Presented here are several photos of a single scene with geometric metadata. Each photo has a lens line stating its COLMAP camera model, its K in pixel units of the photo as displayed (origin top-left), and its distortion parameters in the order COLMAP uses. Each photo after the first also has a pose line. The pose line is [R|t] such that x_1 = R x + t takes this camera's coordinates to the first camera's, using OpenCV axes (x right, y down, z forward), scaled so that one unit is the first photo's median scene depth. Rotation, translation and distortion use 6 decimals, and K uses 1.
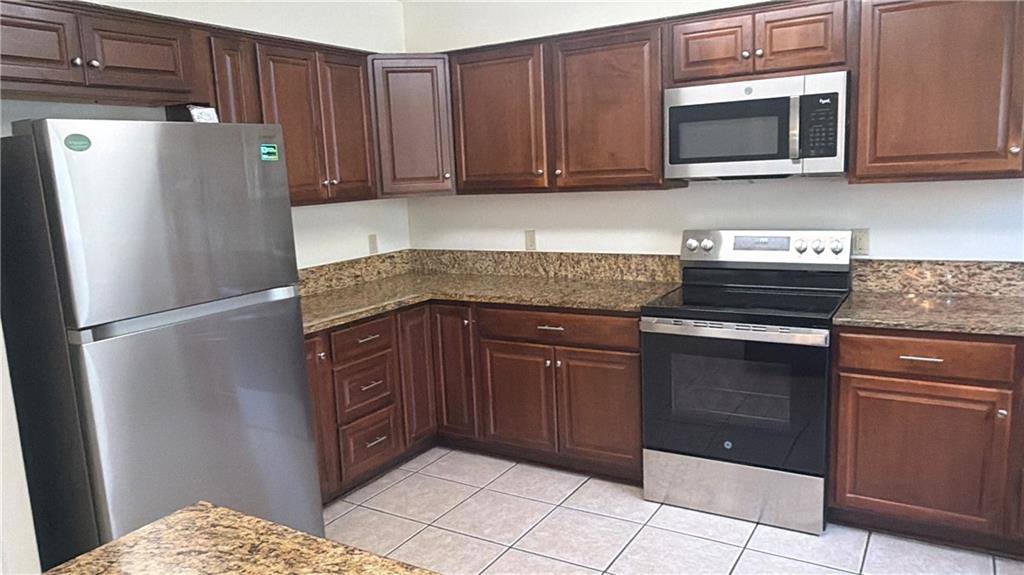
lens RADIAL K [[731.5, 0, 513.5], [0, 731.5, 289.7], [0, 0, 1]] dist [0.011598, 0.002583]
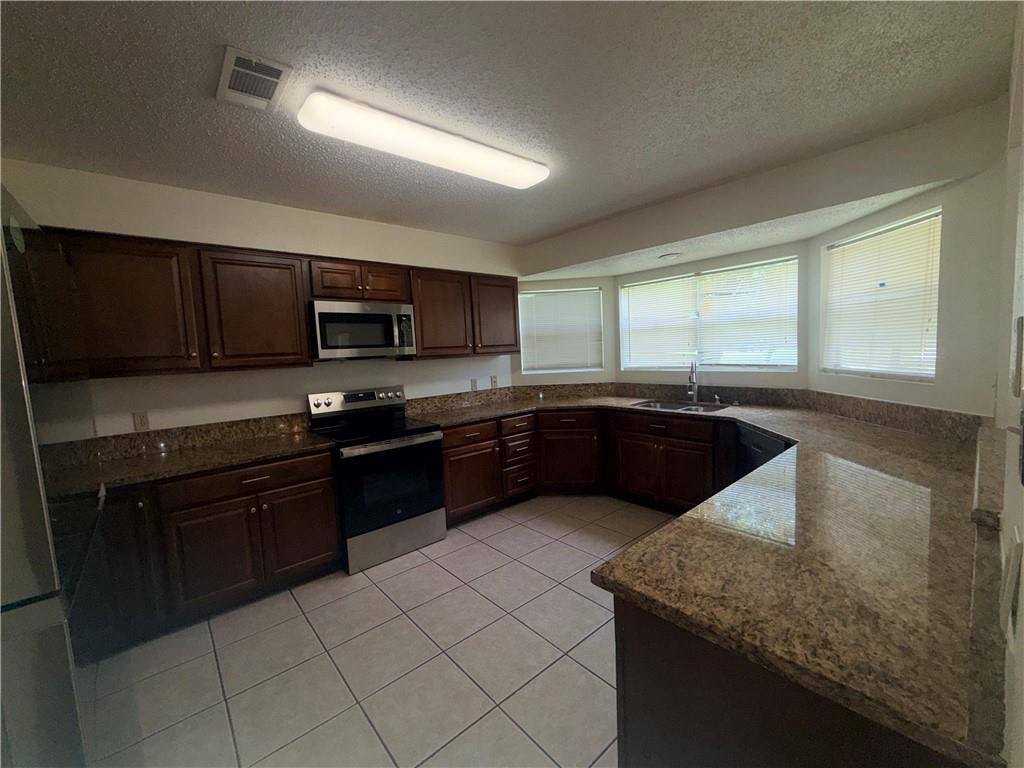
lens RADIAL K [[415.7, 0, 511.8], [0, 415.7, 384.5], [0, 0, 1]] dist [0.001963, -0.000016]
pose [[0.294644, -0.043893, 0.954598, -0.498550], [0.186901, 0.982299, -0.012522, -0.014619], [-0.937151, 0.182105, 0.297632, 0.386879]]
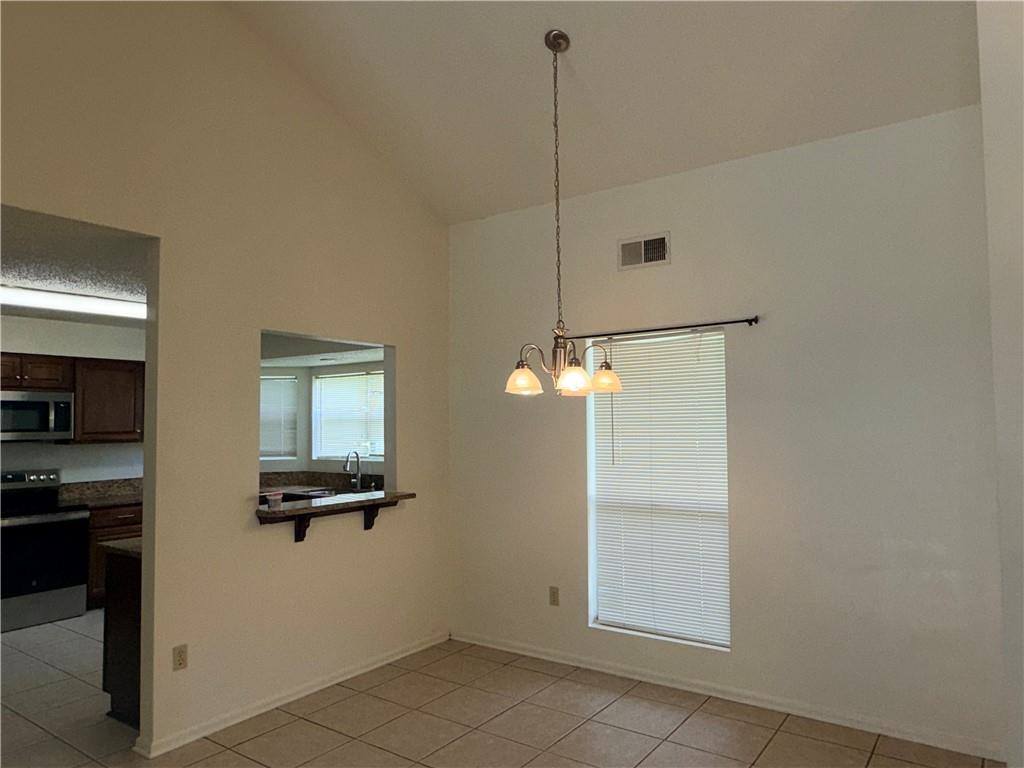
lens RADIAL K [[679.9, 0, 514.8], [0, 679.9, 386.7], [0, 0, 1]] dist [-0.009440, -0.003880]
pose [[0.058233, 0.105057, 0.992760, -1.279520], [0.175365, 0.977908, -0.113771, 0.124310], [-0.982780, 0.180721, 0.038523, -0.319447]]
